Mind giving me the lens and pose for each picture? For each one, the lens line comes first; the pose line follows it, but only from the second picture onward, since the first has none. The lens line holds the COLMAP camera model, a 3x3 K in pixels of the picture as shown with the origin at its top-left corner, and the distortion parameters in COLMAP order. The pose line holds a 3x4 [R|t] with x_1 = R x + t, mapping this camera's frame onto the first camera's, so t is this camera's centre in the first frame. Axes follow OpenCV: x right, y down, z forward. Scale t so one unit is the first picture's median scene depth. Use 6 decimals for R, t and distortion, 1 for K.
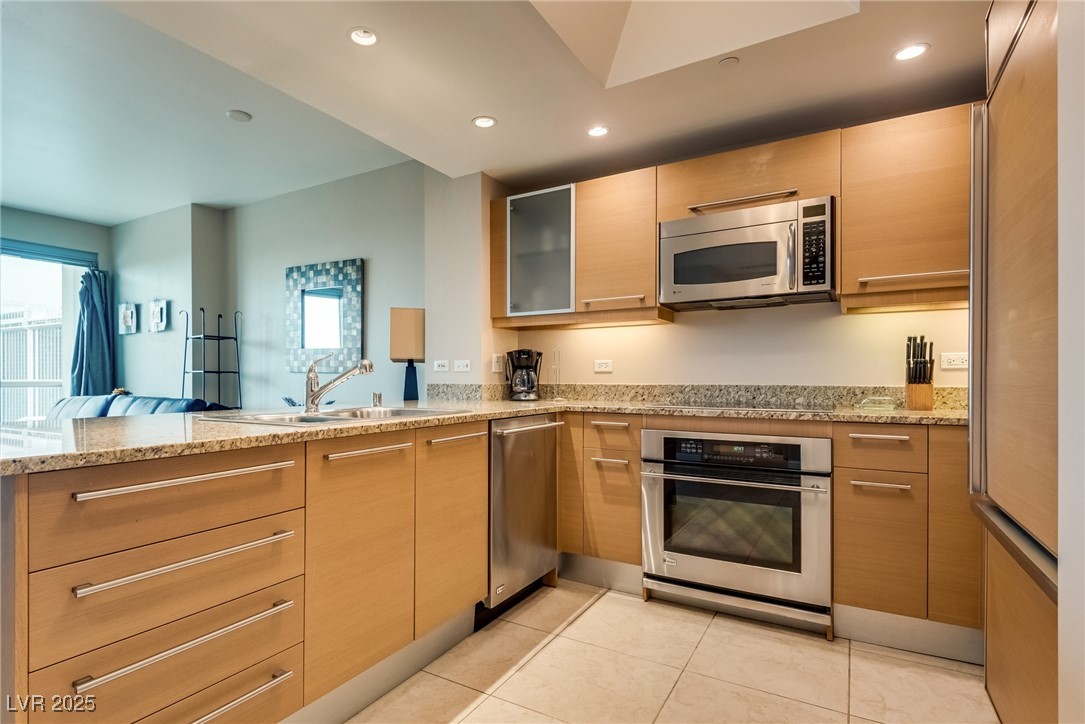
lens RADIAL K [[562.7, 0, 501.3], [0, 562.7, 377.3], [0, 0, 1]] dist [0.002199, -0.001089]
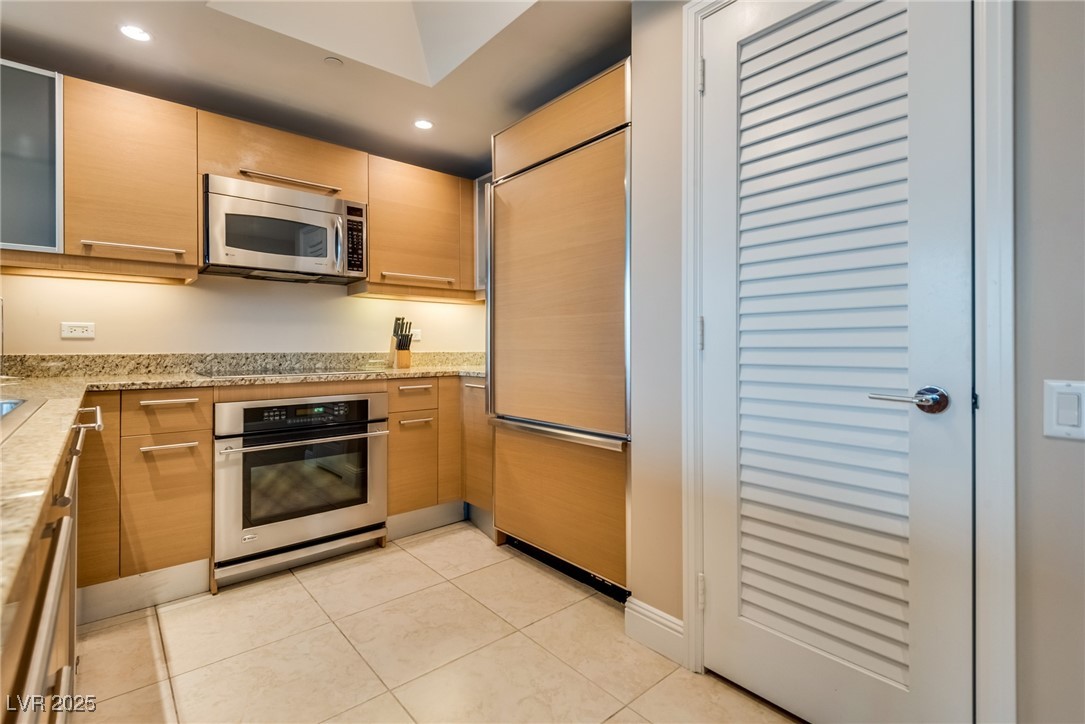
lens RADIAL K [[505.9, 0, 526.8], [0, 505.9, 347.7], [0, 0, 1]] dist [0.020531, -0.014365]
pose [[0.287621, -0.001886, 0.957743, -0.364748], [-0.000502, 0.999998, 0.002120, 0.001948], [-0.957744, -0.001091, 0.287619, 0.280683]]
